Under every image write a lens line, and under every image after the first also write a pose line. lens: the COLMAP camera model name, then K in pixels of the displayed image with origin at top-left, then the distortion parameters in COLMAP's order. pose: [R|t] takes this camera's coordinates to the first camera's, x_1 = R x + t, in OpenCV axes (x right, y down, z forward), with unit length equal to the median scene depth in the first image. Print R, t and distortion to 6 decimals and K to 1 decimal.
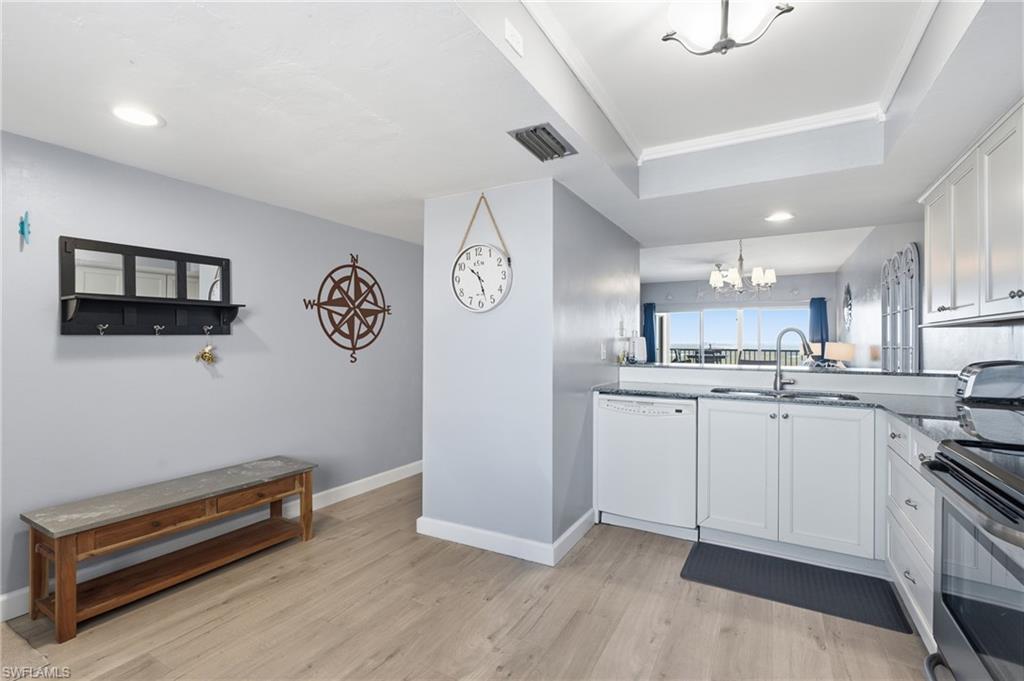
lens RADIAL K [[462.0, 0, 510.3], [0, 462.0, 342.1], [0, 0, 1]] dist [-0.003299, 0.000294]
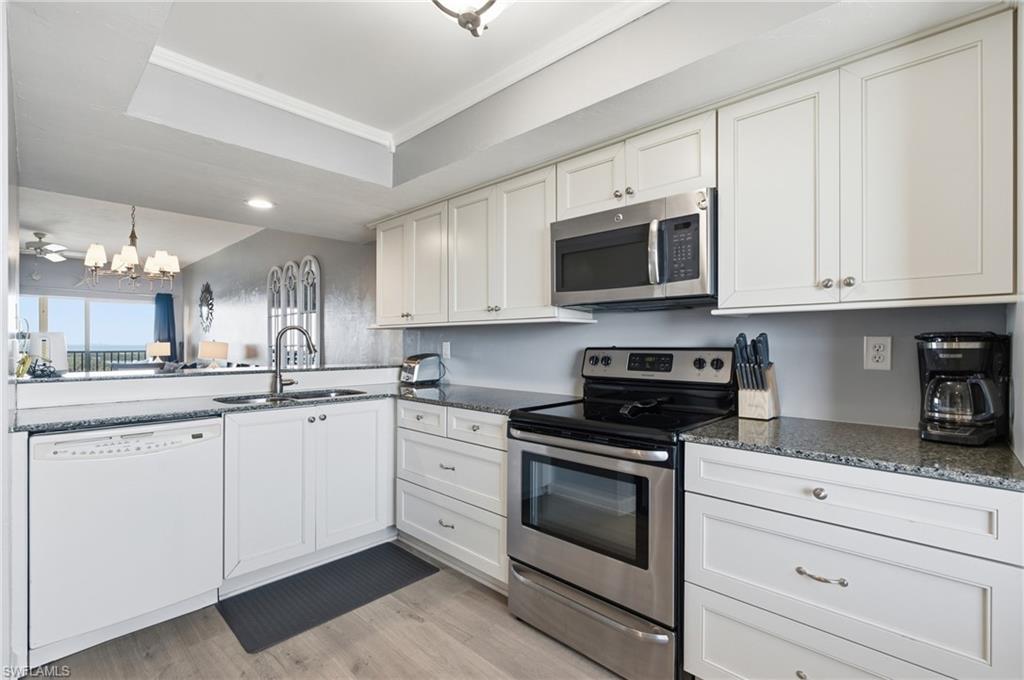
lens RADIAL K [[456.3, 0, 507.5], [0, 456.3, 342.9], [0, 0, 1]] dist [-0.002463, 0.000157]
pose [[0.241825, -0.005150, 0.970306, -0.215375], [0.000488, 0.999986, 0.005186, 0.000321], [-0.970320, -0.000780, 0.241824, 0.365884]]
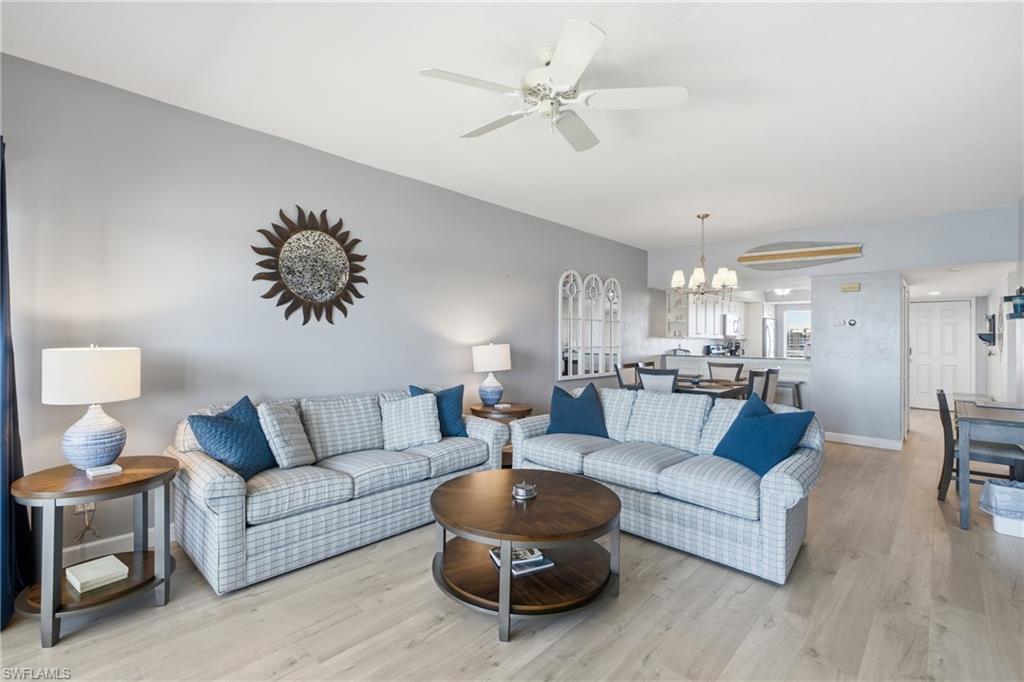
lens RADIAL K [[469.0, 0, 509.3], [0, 469.0, 343.4], [0, 0, 1]] dist [-0.002430, 0.000593]
pose [[-0.973111, -0.011547, 0.230047, 1.333591], [-0.009387, 0.999901, 0.010484, -0.015964], [-0.230146, 0.008043, -0.973123, 4.116081]]
